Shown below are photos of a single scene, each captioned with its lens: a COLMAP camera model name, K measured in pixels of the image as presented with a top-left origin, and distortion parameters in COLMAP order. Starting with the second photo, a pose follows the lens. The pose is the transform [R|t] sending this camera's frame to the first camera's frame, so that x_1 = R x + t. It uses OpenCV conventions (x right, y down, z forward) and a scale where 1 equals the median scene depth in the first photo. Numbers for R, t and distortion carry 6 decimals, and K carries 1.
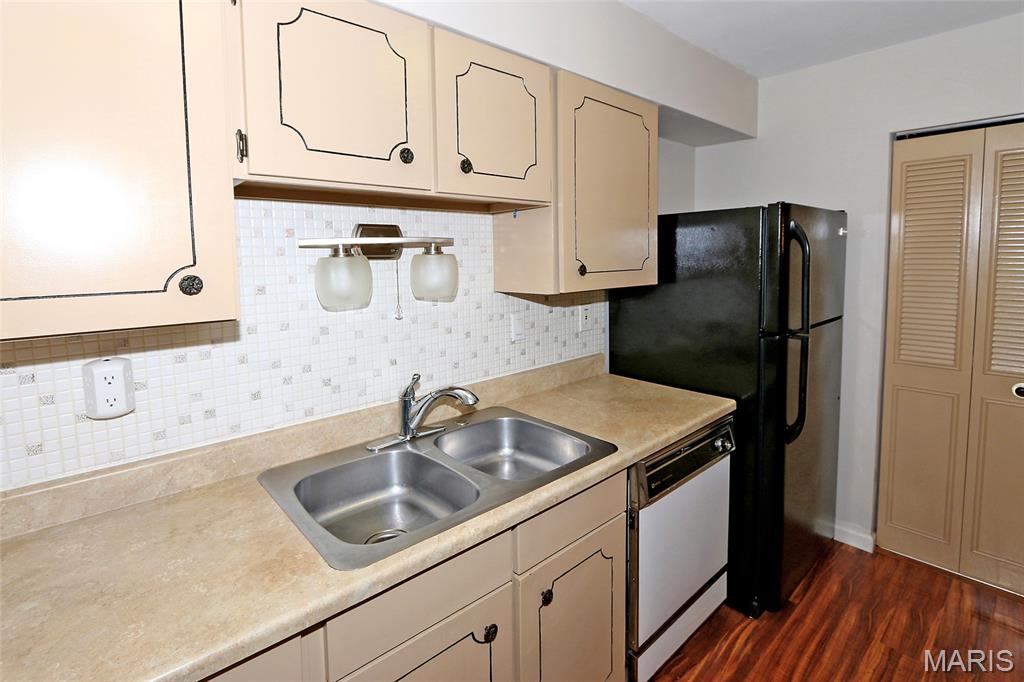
lens RADIAL K [[506.9, 0, 514.5], [0, 506.9, 281.6], [0, 0, 1]] dist [-0.003774, -0.000583]
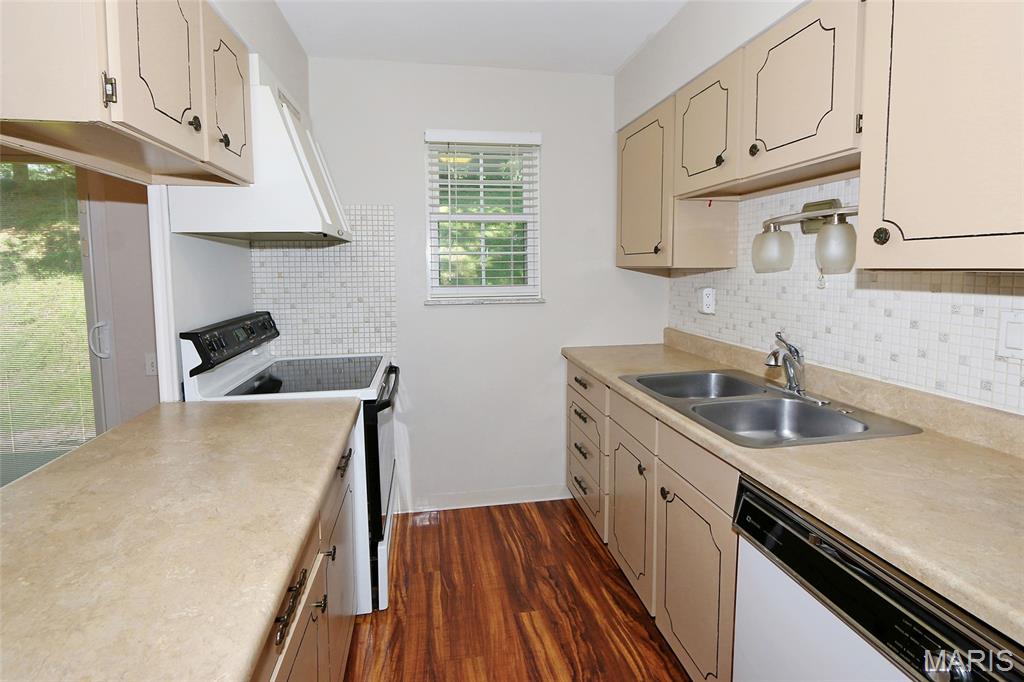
lens RADIAL K [[503.8, 0, 541.1], [0, 503.8, 324.9], [0, 0, 1]] dist [-0.003603, -0.000667]
pose [[-0.491399, 0.112454, -0.863644, 0.846534], [-0.039933, 0.987677, 0.151325, 0.010678], [0.870018, 0.108849, -0.480853, 0.857286]]
